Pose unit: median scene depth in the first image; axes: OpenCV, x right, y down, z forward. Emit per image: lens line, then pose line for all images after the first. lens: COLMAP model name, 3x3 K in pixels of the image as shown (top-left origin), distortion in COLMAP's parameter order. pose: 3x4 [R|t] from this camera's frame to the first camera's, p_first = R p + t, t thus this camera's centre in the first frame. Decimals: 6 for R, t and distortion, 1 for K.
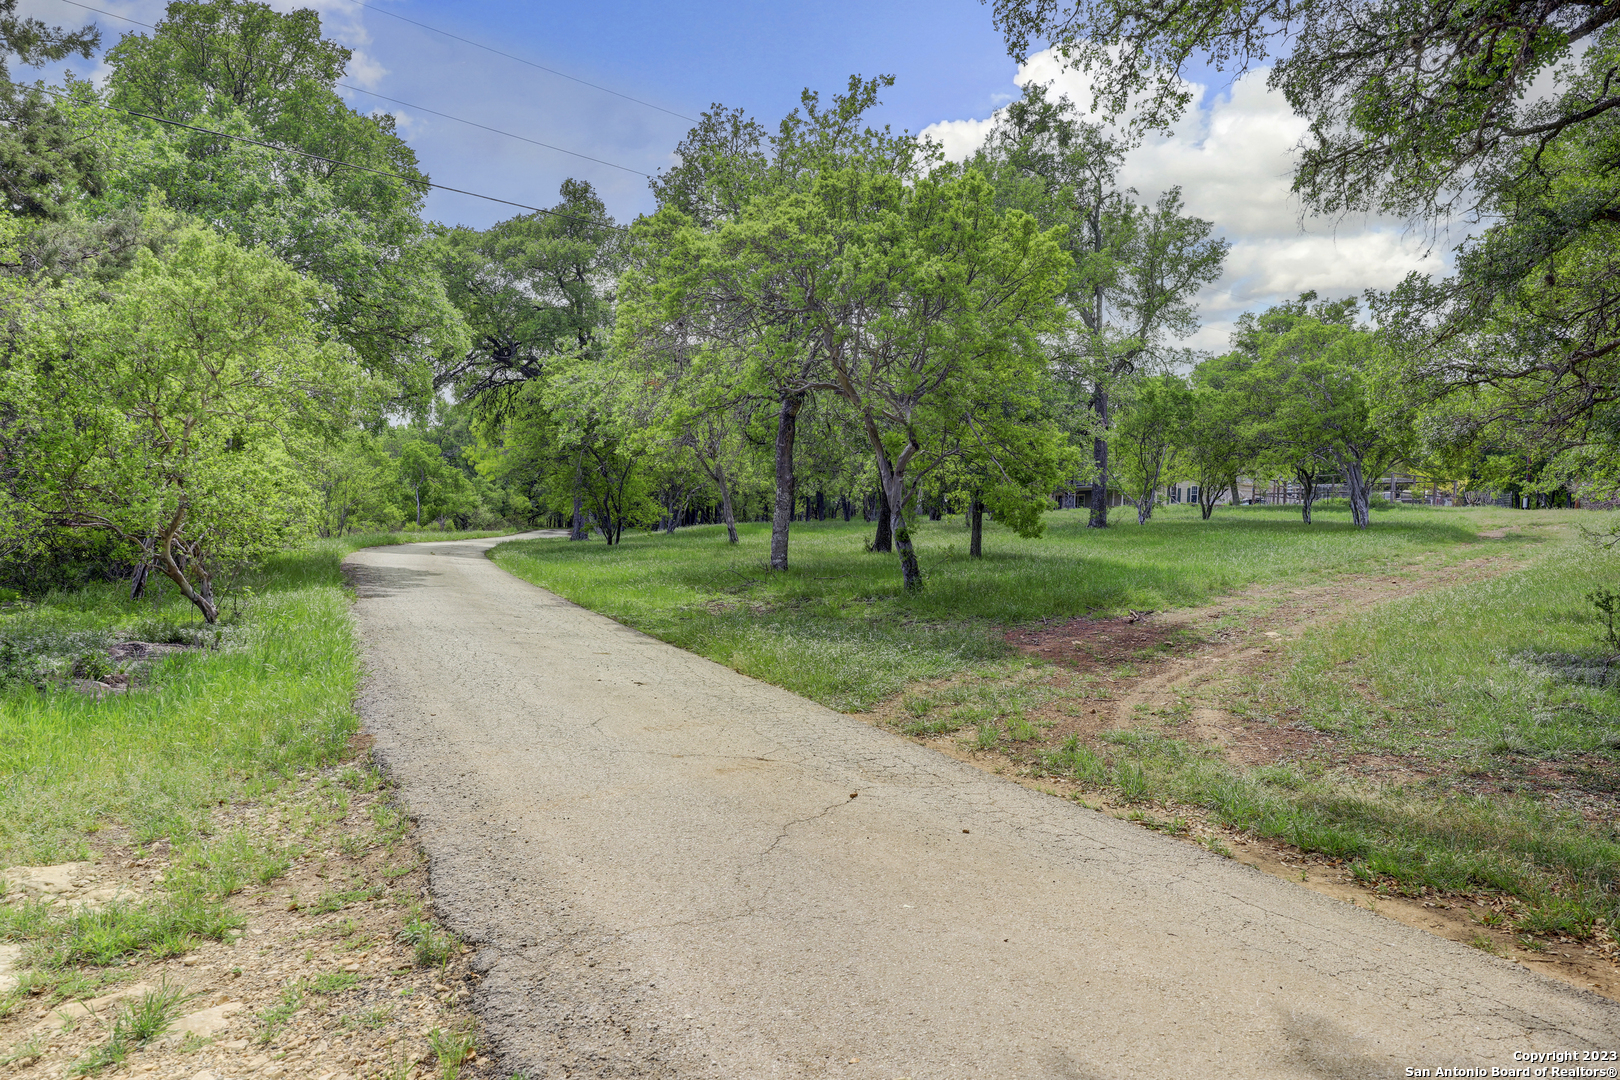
lens RADIAL K [[1143.9, 0, 806.6], [0, 1143.9, 537.8], [0, 0, 1]] dist [0.002785, 0.000057]
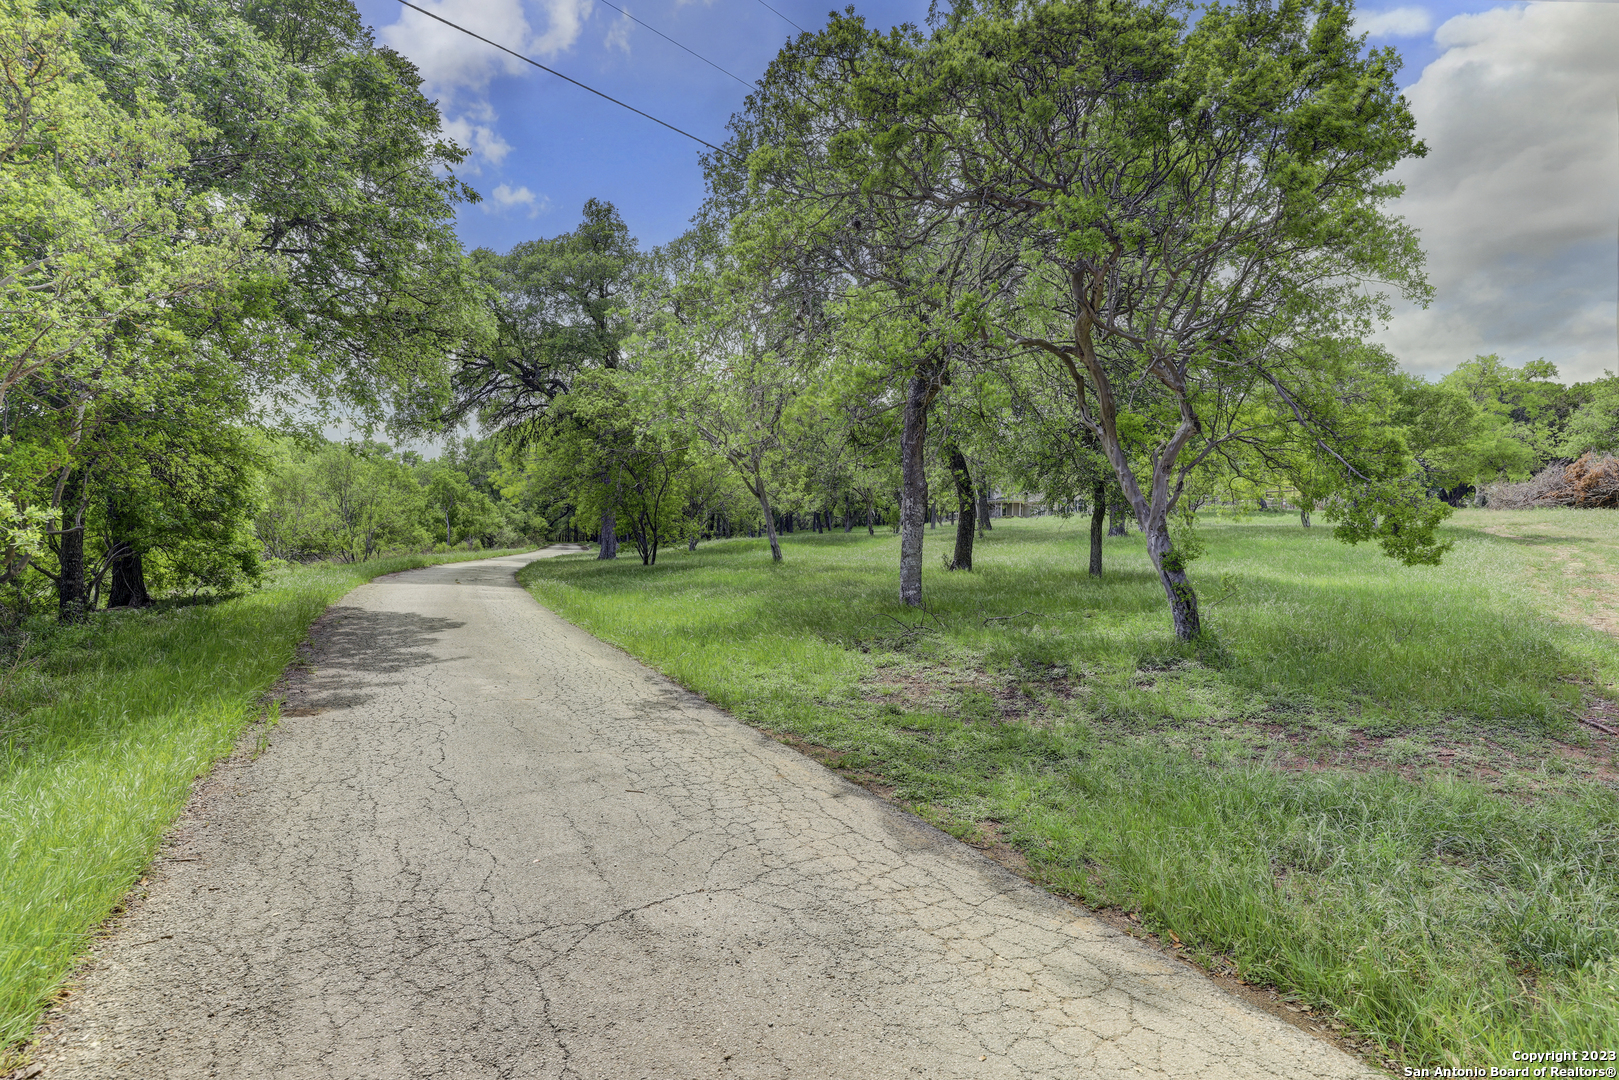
lens RADIAL K [[859.3, 0, 815.0], [0, 859.3, 539.8], [0, 0, 1]] dist [-0.001705, -0.000058]
pose [[0.997228, -0.021798, 0.071144, -0.063984], [0.022149, 0.999746, -0.004150, -0.007052], [-0.071036, 0.005714, 0.997457, 0.208927]]
